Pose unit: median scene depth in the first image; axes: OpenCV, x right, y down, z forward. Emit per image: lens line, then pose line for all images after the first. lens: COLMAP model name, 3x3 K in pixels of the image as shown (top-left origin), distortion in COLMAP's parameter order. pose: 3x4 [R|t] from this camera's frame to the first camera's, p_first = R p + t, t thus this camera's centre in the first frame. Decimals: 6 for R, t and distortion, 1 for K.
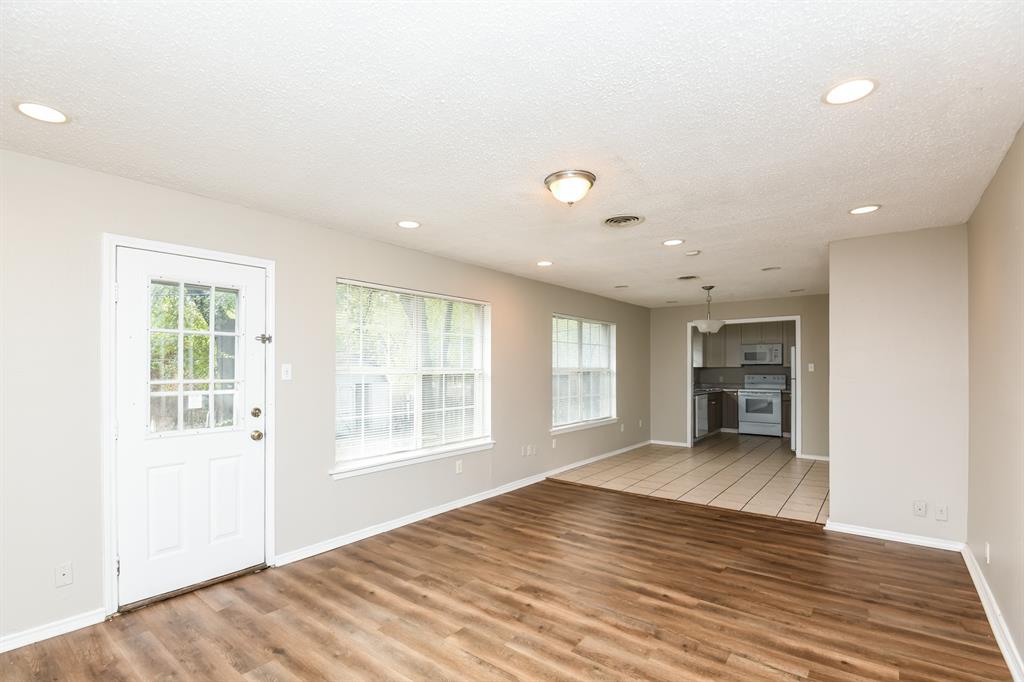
lens RADIAL K [[469.2, 0, 508.5], [0, 469.2, 362.5], [0, 0, 1]] dist [-0.000843, -0.006694]
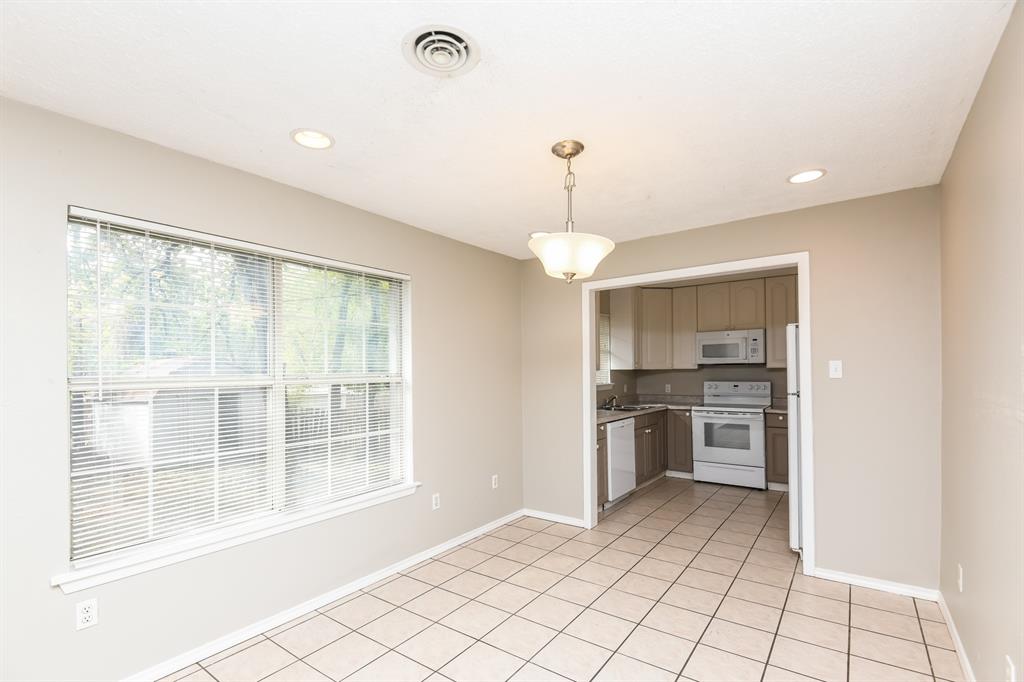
lens RADIAL K [[469.2, 0, 494.6], [0, 469.2, 371.4], [0, 0, 1]] dist [-0.000843, -0.006694]
pose [[0.999799, -0.014317, 0.014053, 0.208368], [0.014197, 0.999862, 0.008615, 0.003403], [-0.014174, -0.008414, 0.999864, 0.367734]]
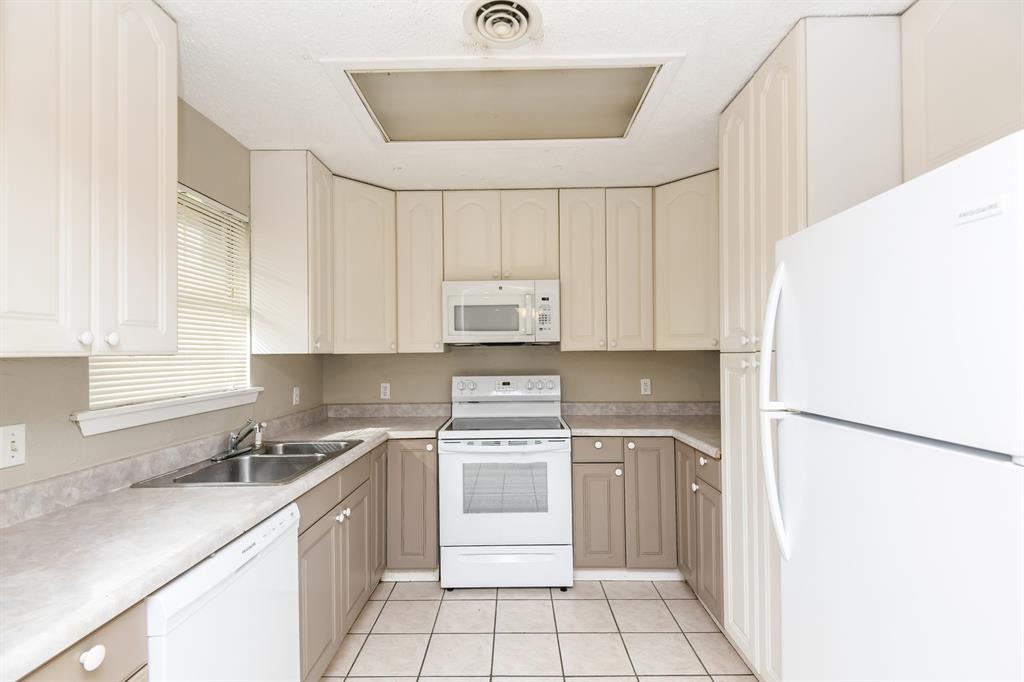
lens RADIAL K [[469.2, 0, 509.9], [0, 469.2, 355.7], [0, 0, 1]] dist [-0.000843, -0.006694]
pose [[0.789216, -0.013802, 0.613960, 0.316004], [0.009241, 0.999901, 0.010599, 0.007908], [-0.614046, -0.002691, 0.789266, 0.676079]]
